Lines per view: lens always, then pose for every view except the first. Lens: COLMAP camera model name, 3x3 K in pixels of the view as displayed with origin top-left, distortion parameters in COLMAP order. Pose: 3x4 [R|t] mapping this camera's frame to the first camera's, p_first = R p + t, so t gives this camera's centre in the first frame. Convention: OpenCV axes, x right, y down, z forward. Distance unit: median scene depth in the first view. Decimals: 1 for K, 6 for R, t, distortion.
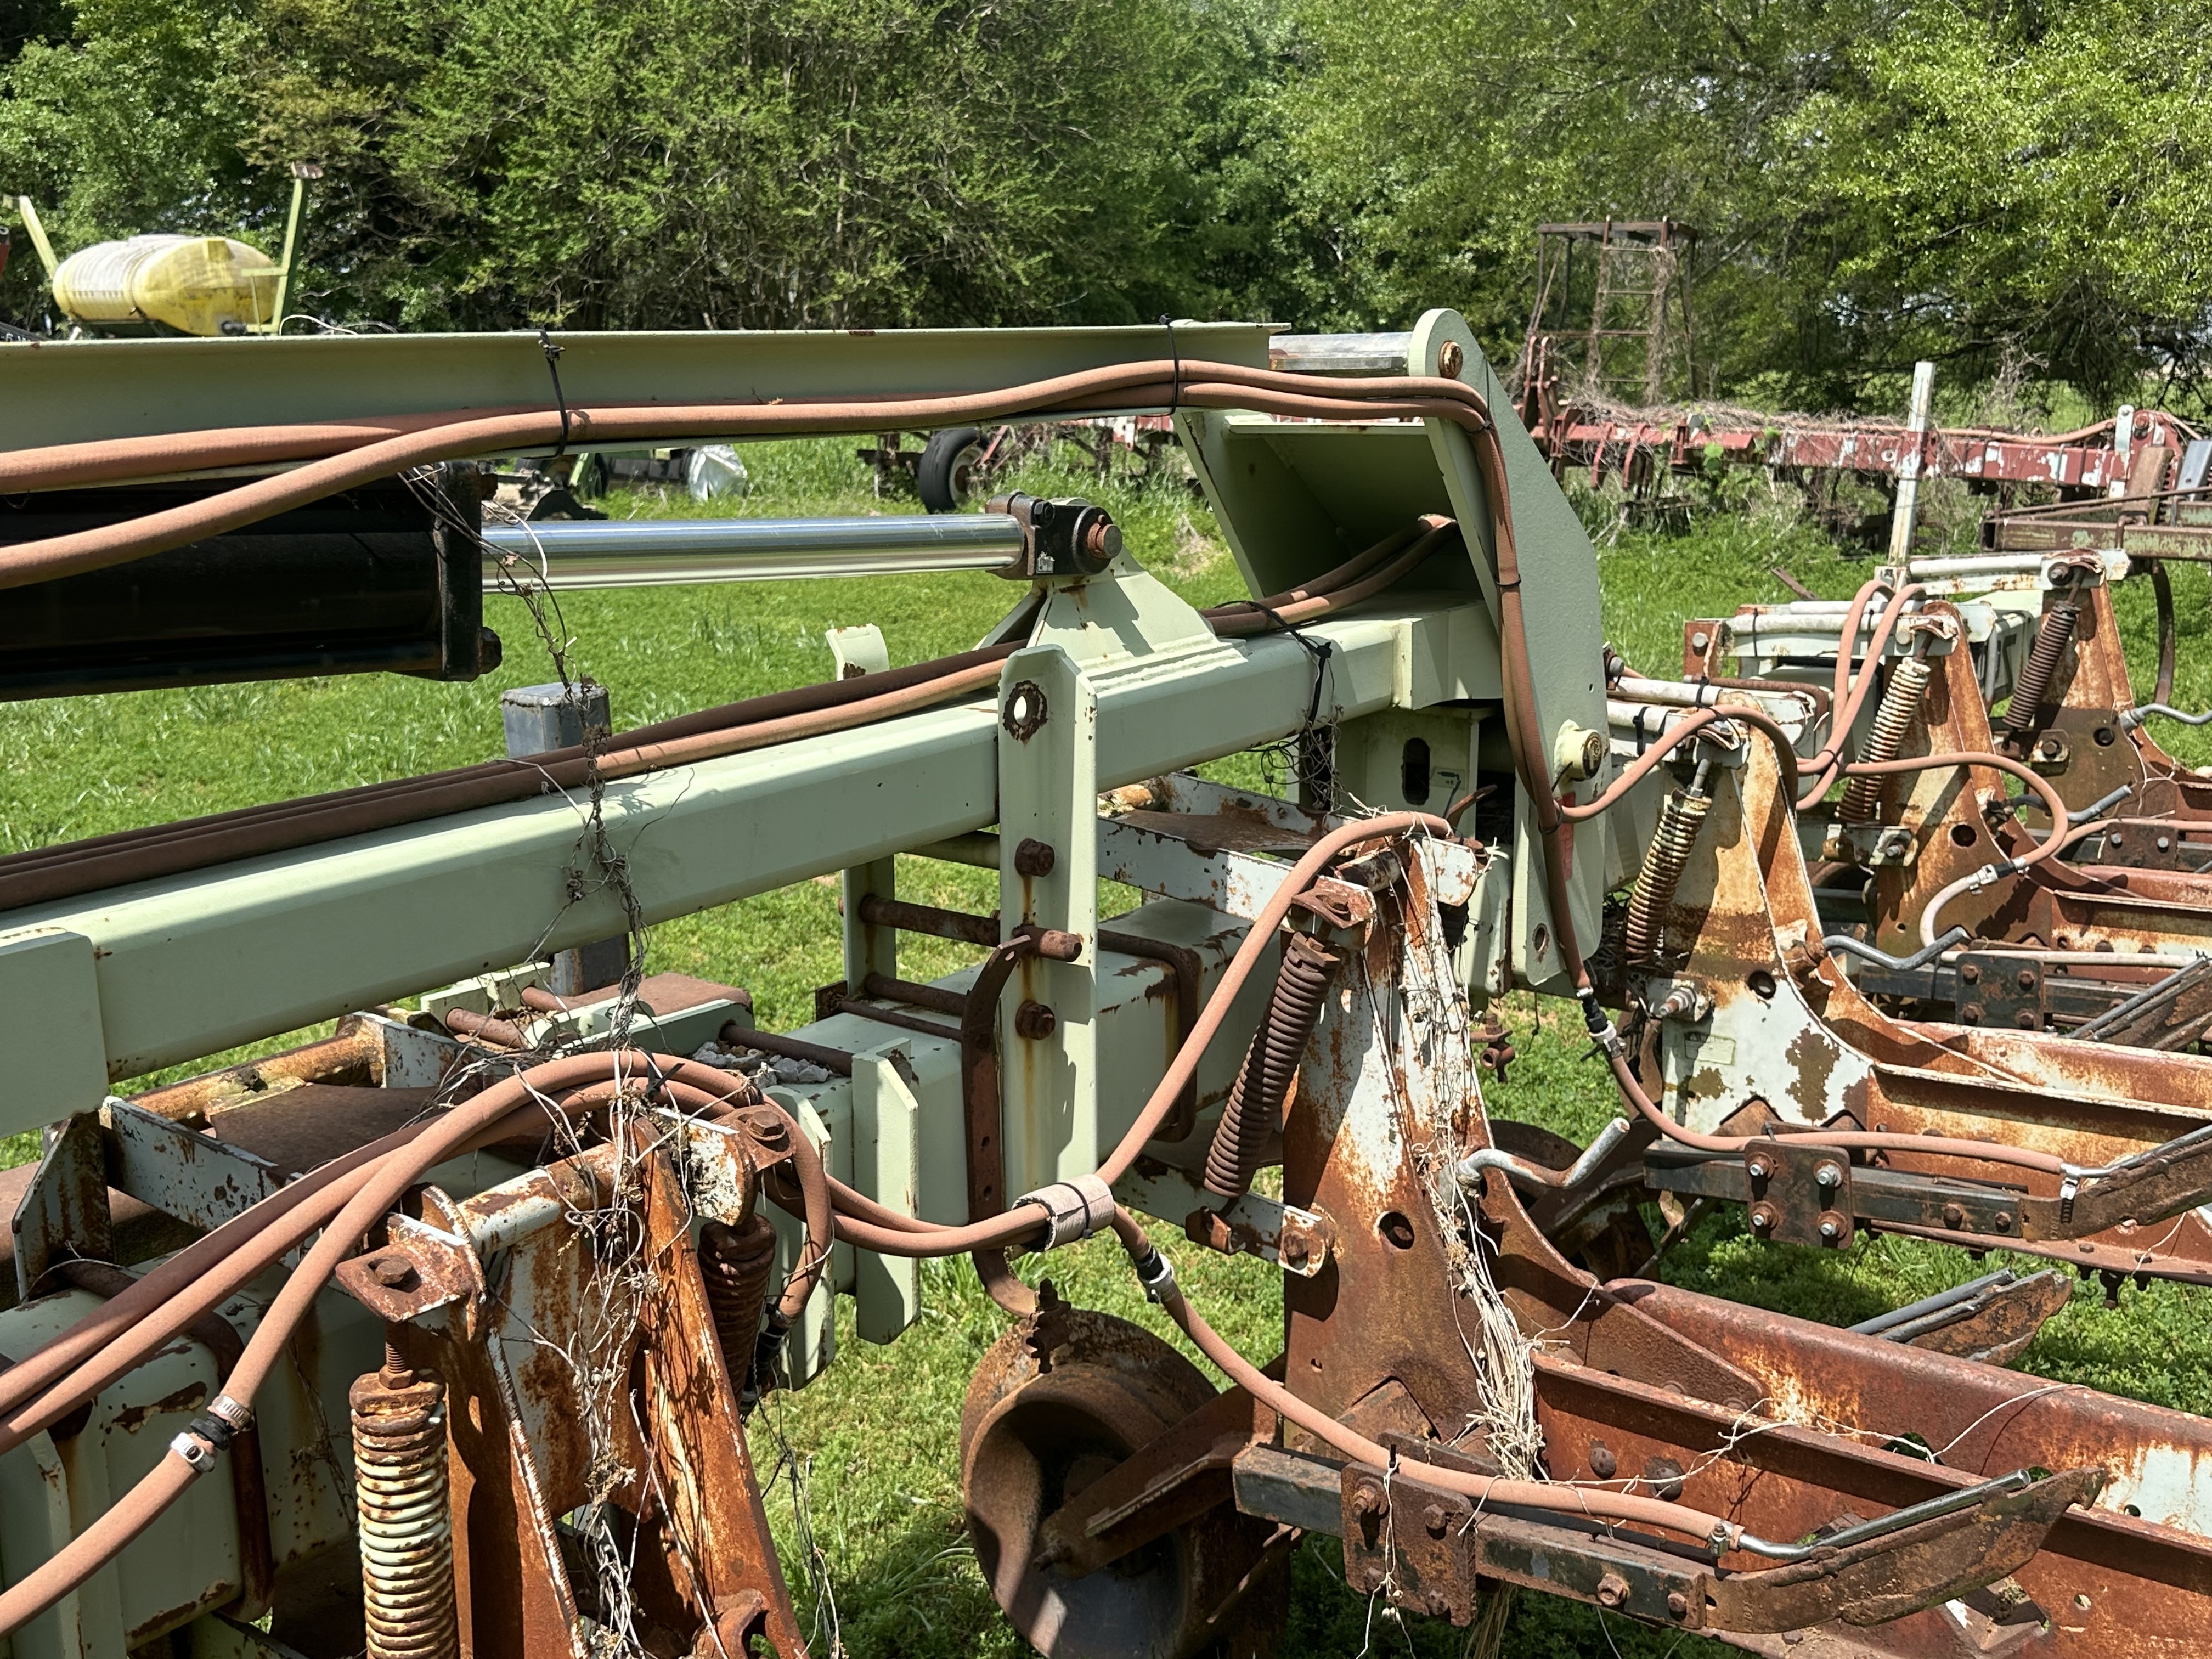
lens RADIAL K [[2160.8, 0, 1140.1], [0, 2160.8, 817.2], [0, 0, 1]] dist [0.081307, 0.000000]
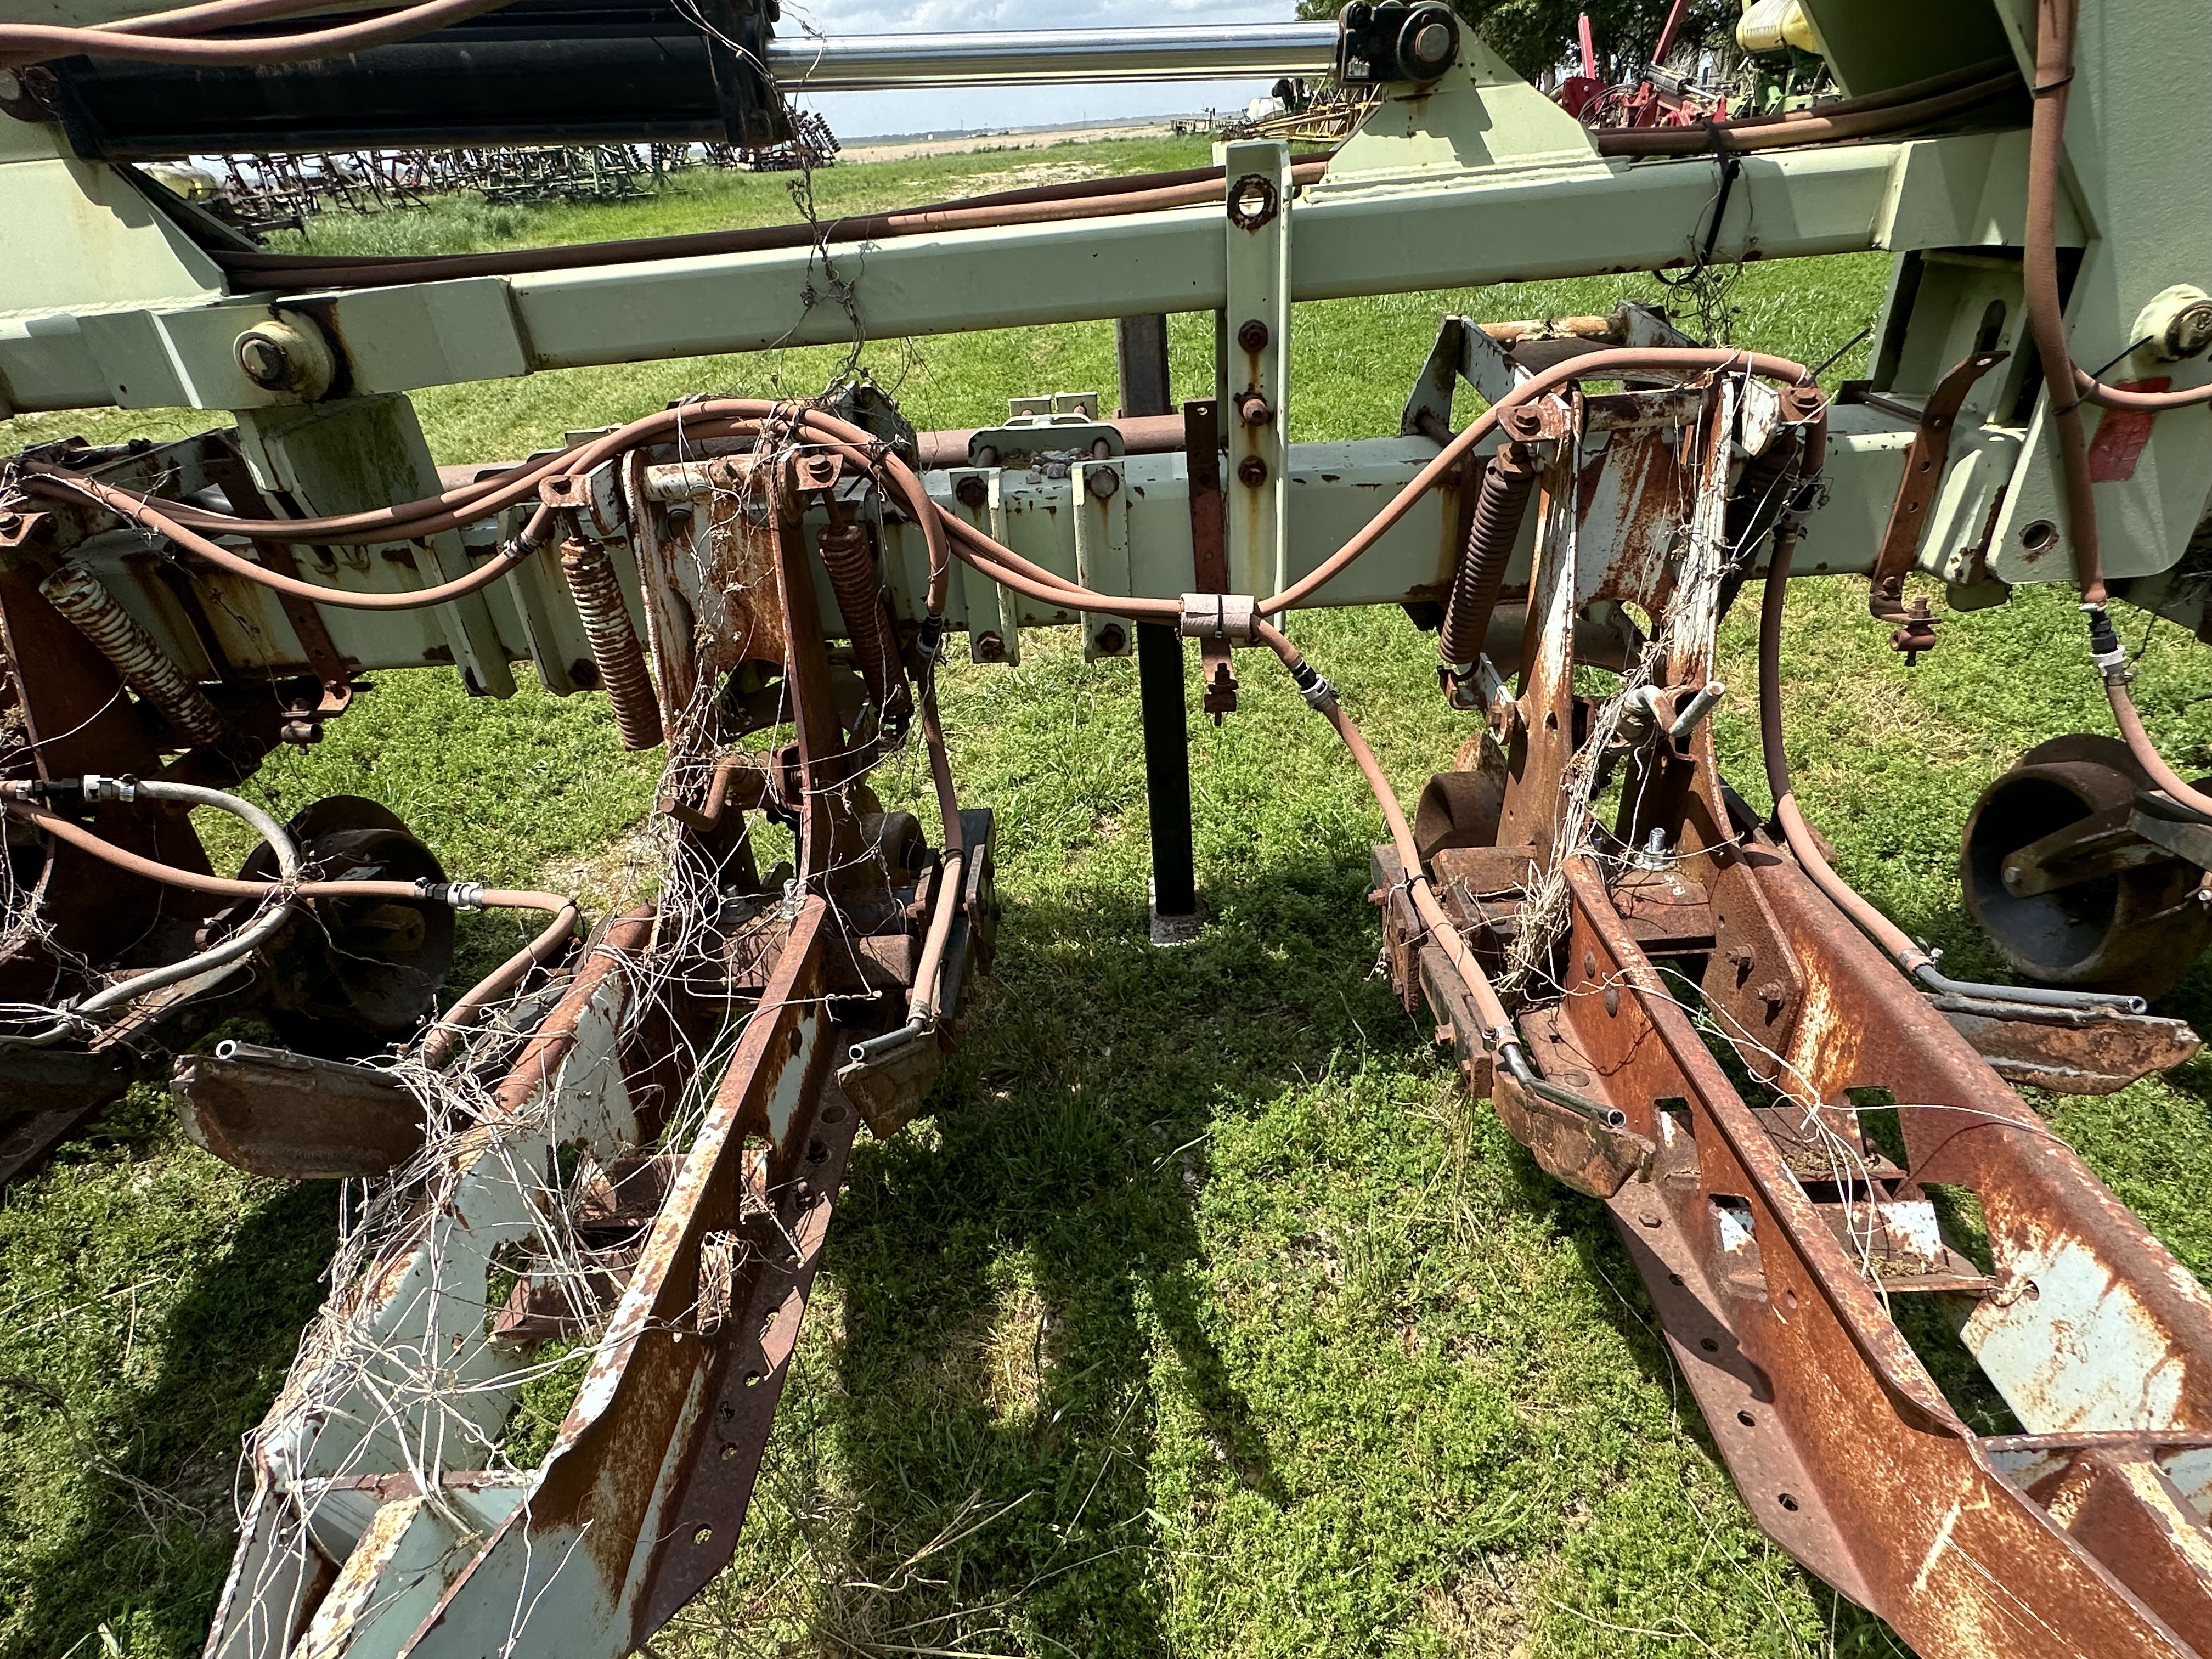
lens RADIAL K [[1129.7, 0, 1113.6], [0, 1129.7, 835.2], [0, 0, 1]] dist [-0.005756, 0.001915]
pose [[0.579956, 0.389335, -0.715590, 0.443694], [-0.106033, 0.907008, 0.407546, 0.021018], [0.807718, -0.160482, 0.567307, 0.463439]]
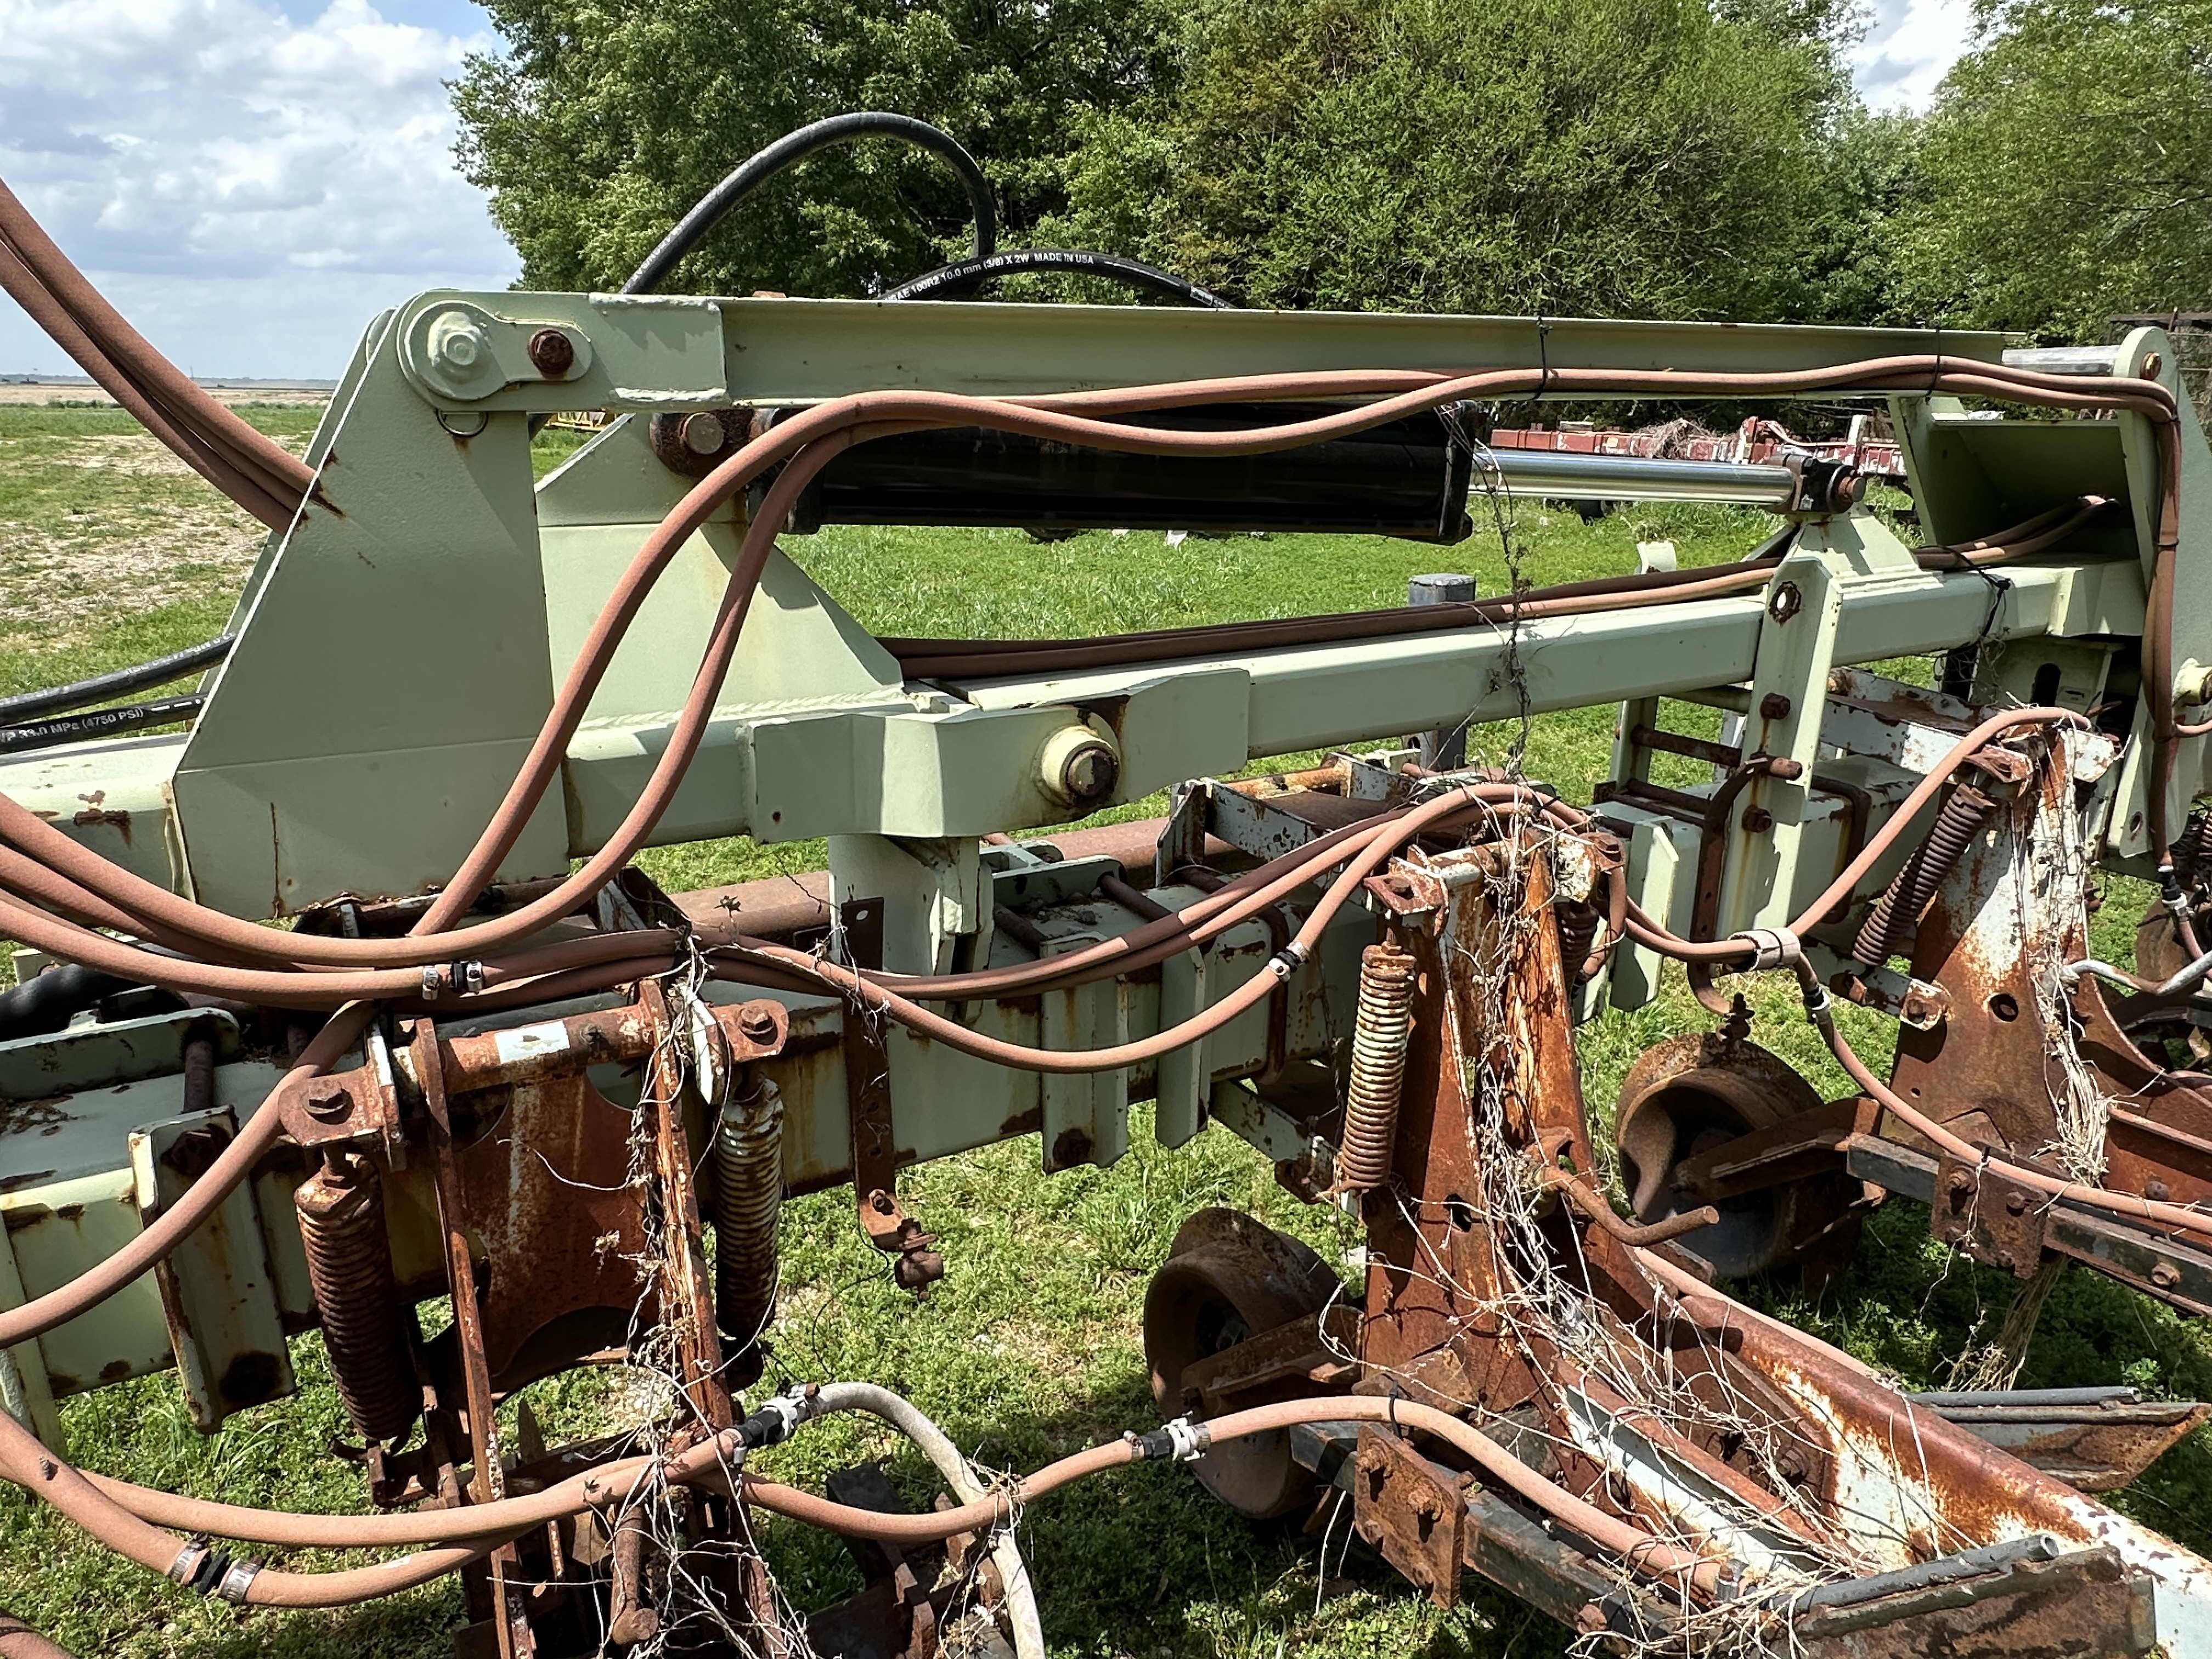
lens RADIAL K [[1417.0, 0, 1094.8], [0, 1417.0, 862.7], [0, 0, 1]] dist [-0.007039, 0.004335]
pose [[0.917039, 0.131277, -0.376571, -0.087251], [-0.094393, 0.988886, 0.114869, 0.051001], [0.387466, -0.069794, 0.919238, -0.050177]]
